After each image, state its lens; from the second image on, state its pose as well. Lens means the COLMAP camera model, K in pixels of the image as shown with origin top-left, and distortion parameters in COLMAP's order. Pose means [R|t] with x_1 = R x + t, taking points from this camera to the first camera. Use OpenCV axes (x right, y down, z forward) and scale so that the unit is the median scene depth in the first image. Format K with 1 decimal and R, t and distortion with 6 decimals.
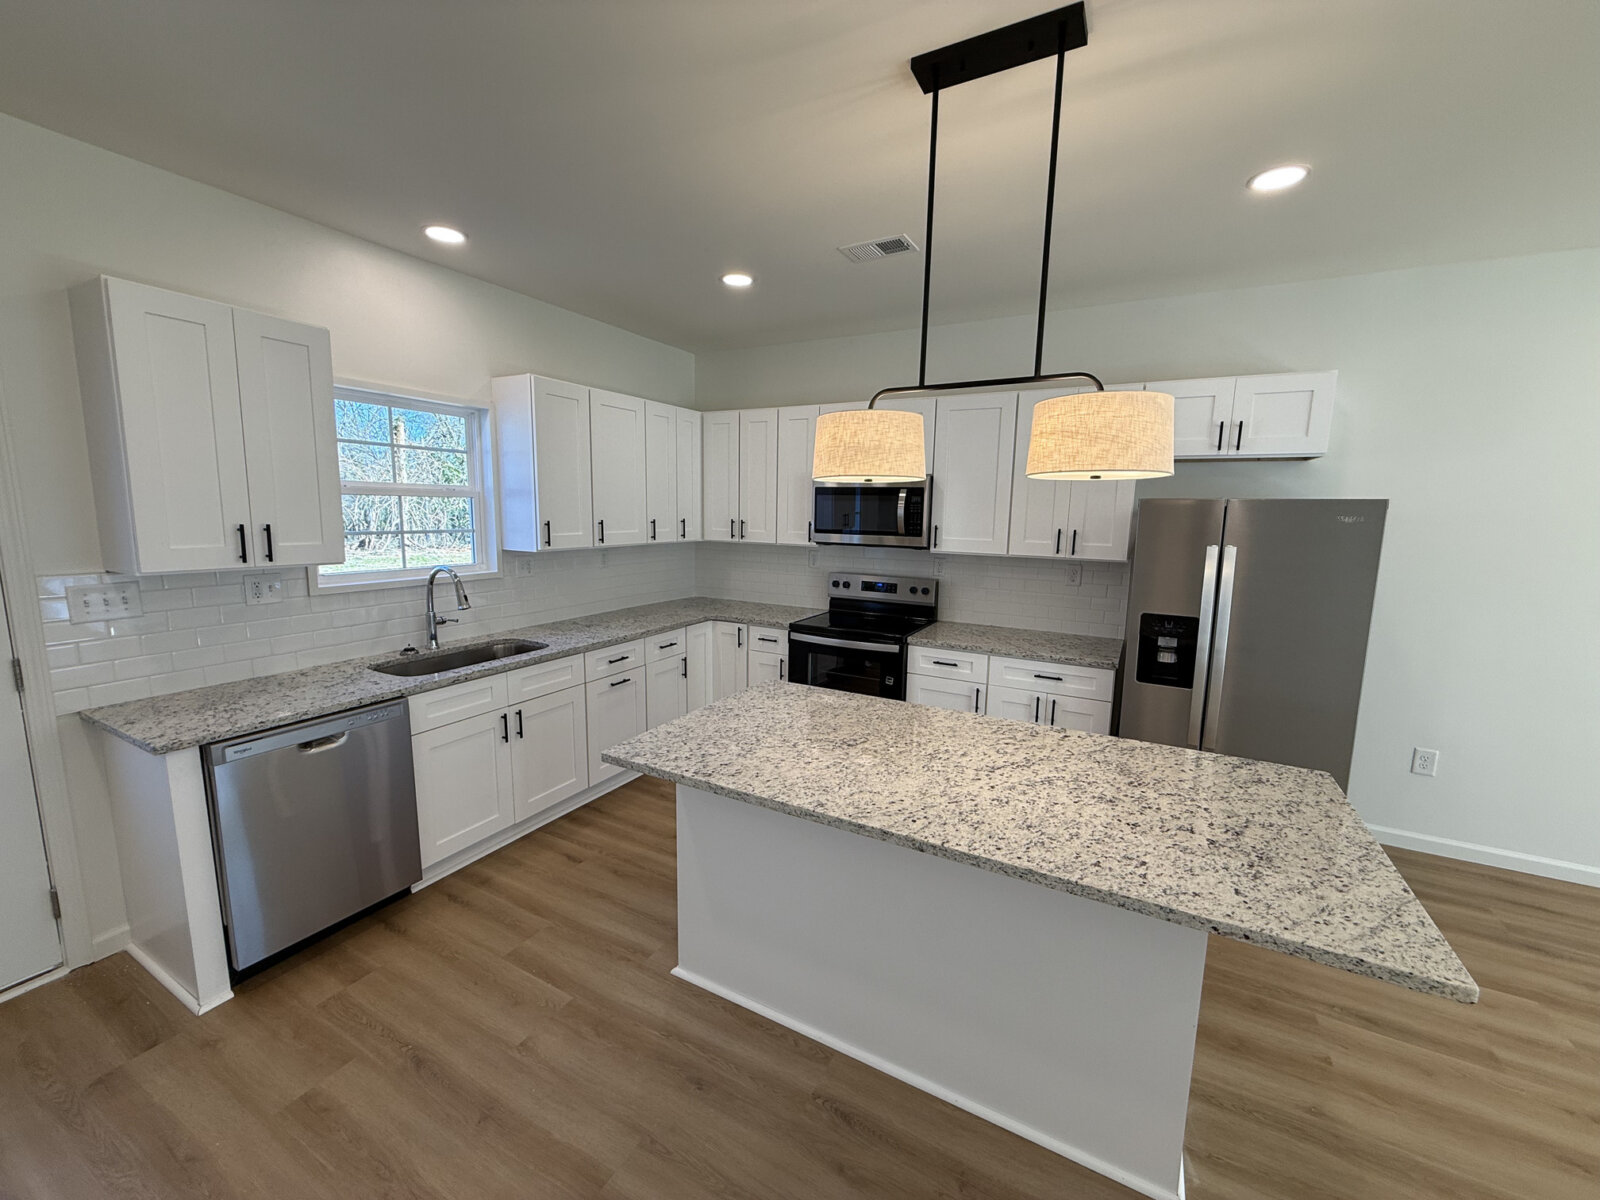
lens RADIAL K [[630.6, 0, 800.6], [0, 630.6, 598.9], [0, 0, 1]] dist [0.001438, -0.000118]
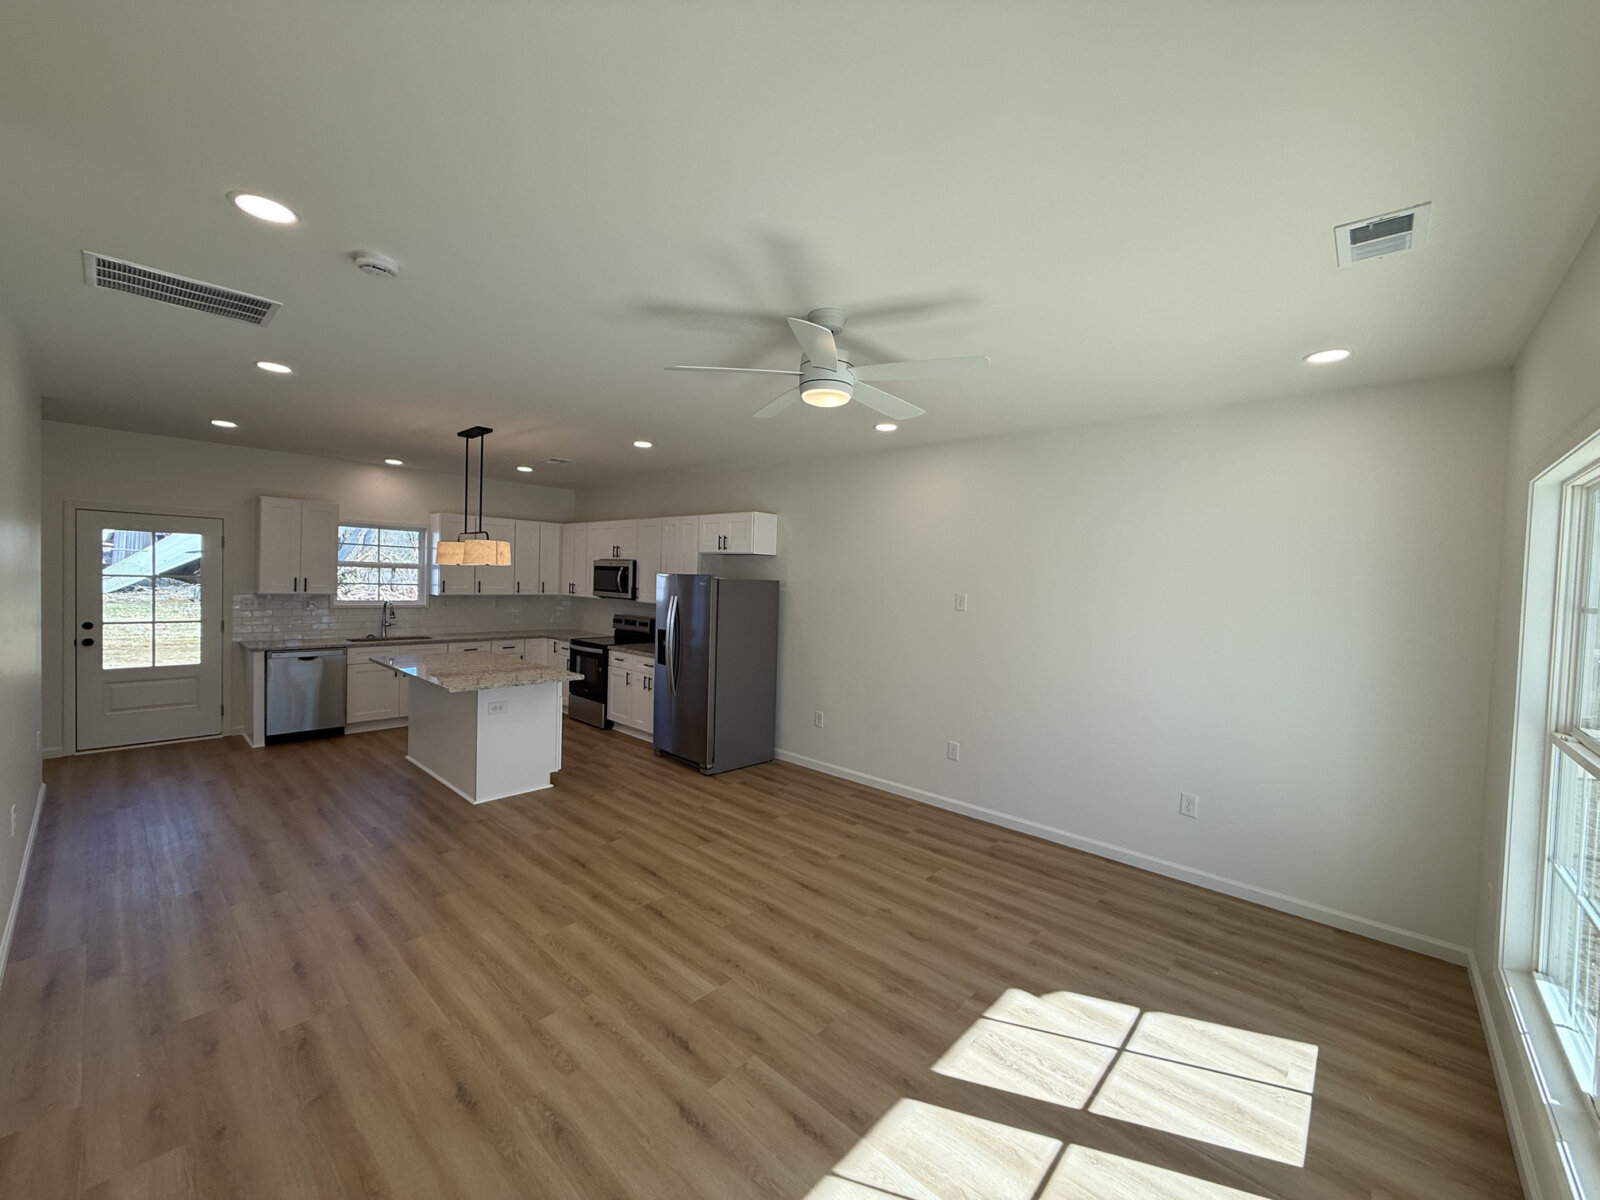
lens RADIAL K [[630.6, 0, 798.6], [0, 630.6, 601.5], [0, 0, 1]] dist [0.001438, -0.000118]
pose [[0.969793, 0.023329, -0.242813, 1.361894], [-0.051267, 0.992677, -0.109384, 0.124538], [0.238482, 0.118528, 0.963886, -0.795400]]
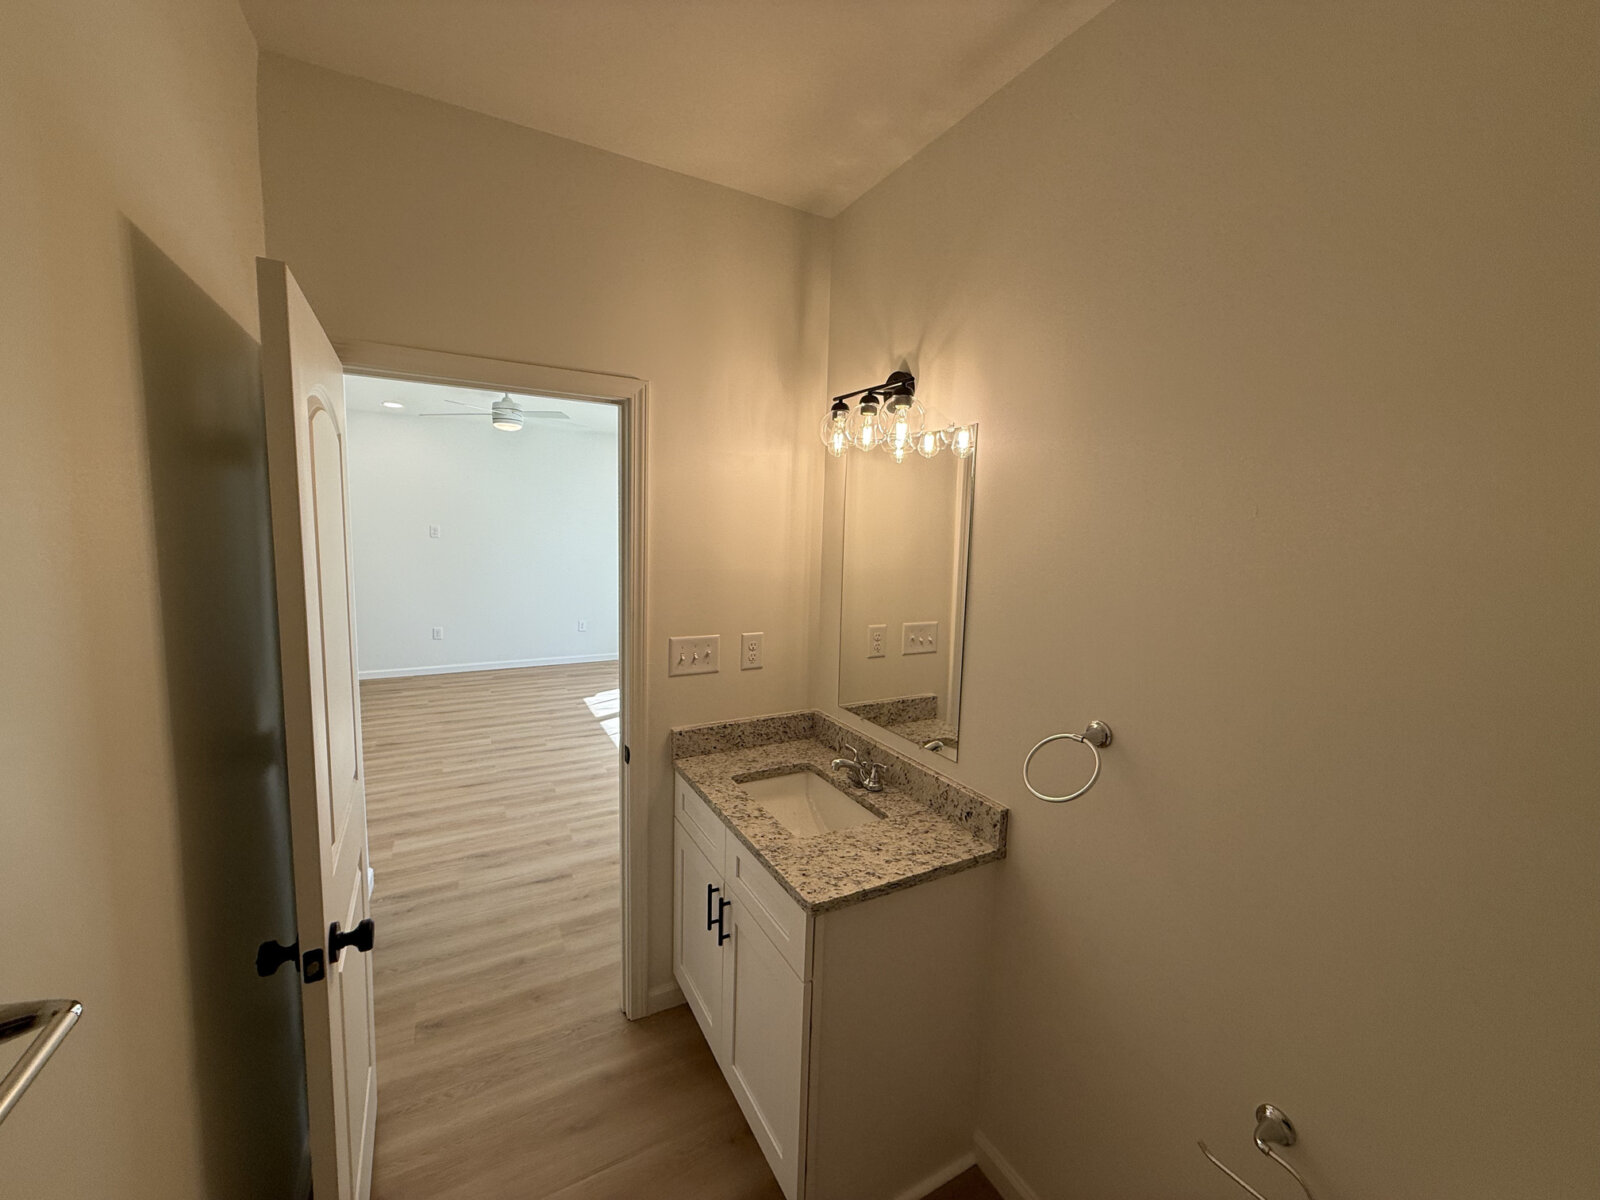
lens RADIAL K [[630.6, 0, 802.0], [0, 630.6, 602.3], [0, 0, 1]] dist [0.001438, -0.000118]
pose [[0.536964, -0.103539, 0.837227, 0.194205], [0.106656, 0.992808, 0.054375, 0.204703], [-0.836836, 0.060098, 0.544146, -1.493551]]
